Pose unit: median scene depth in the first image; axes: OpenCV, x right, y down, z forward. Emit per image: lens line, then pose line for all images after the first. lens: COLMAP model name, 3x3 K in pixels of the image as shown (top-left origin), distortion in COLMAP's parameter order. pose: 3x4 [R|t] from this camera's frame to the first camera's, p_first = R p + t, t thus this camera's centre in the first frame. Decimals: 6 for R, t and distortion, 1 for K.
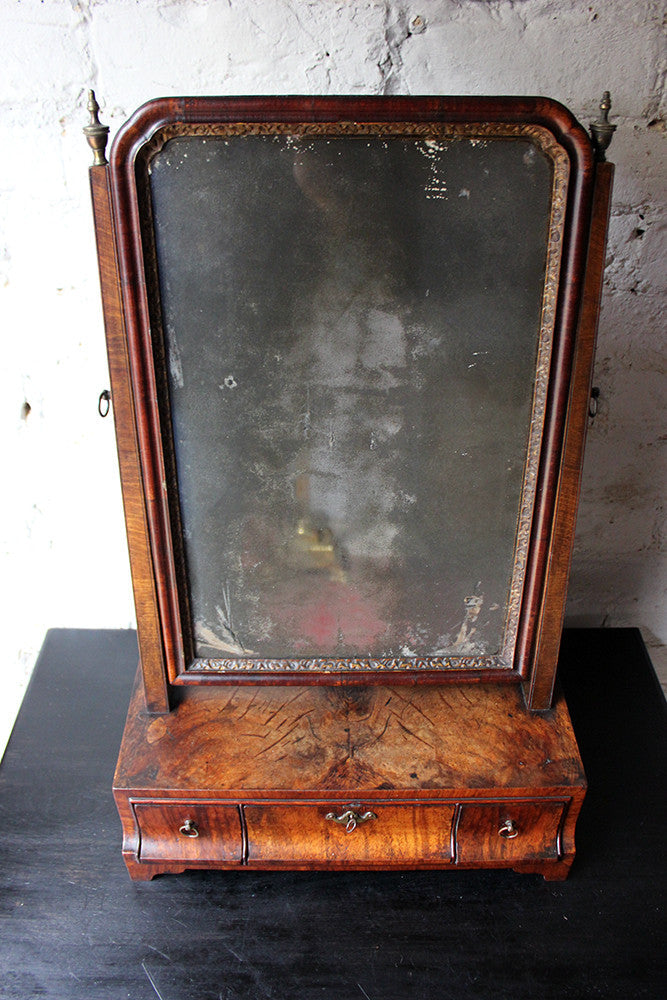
lens RADIAL K [[802.1, 0, 337.2], [0, 802.1, 487.7], [0, 0, 1]] dist [-0.129660, 0.065186]
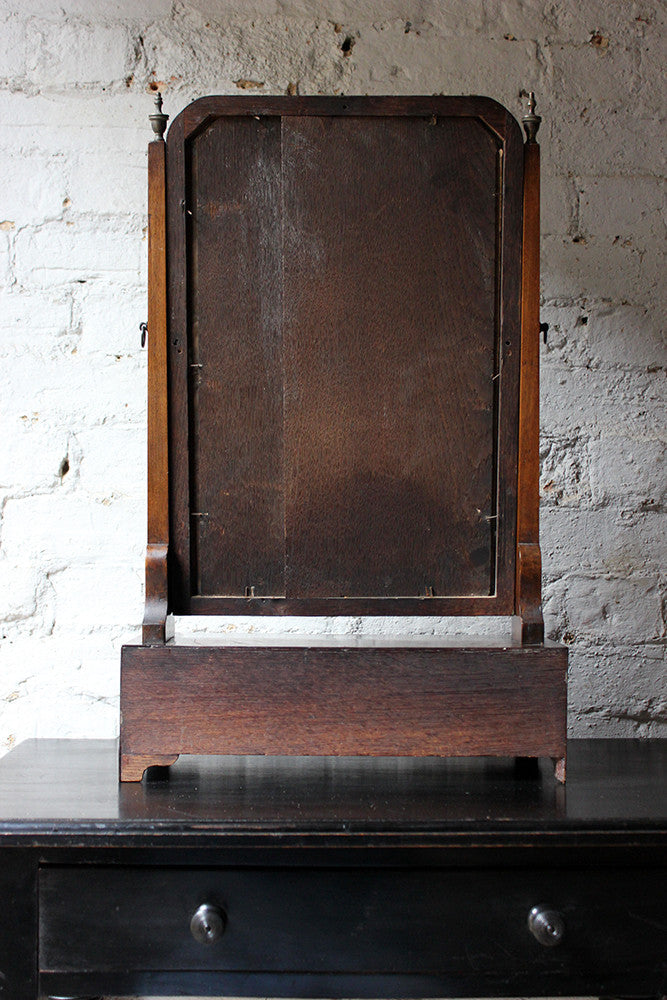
lens RADIAL K [[1323.4, 0, 346.9], [0, 1323.4, 522.5], [0, 0, 1]] dist [-0.011986, 0.000000]
pose [[0.999634, 0.000302, 0.027055, -0.066091], [0.016287, 0.791763, -0.610611, 1.477890], [-0.021606, 0.610828, 0.791469, -0.589928]]
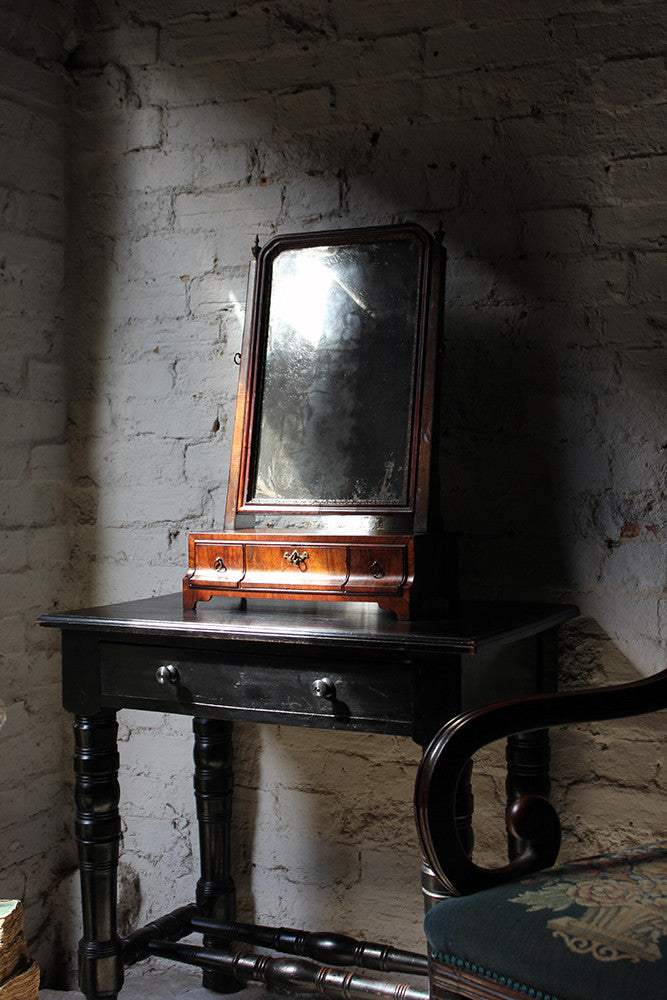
lens RADIAL K [[1463.5, 0, 329.8], [0, 1463.5, 509.1], [0, 0, 1]] dist [0.027949, 0.000000]
pose [[0.884174, 0.005707, -0.467122, 1.862999], [-0.263425, 0.831880, -0.488450, 2.186134], [0.385802, 0.554926, 0.737030, -1.708297]]
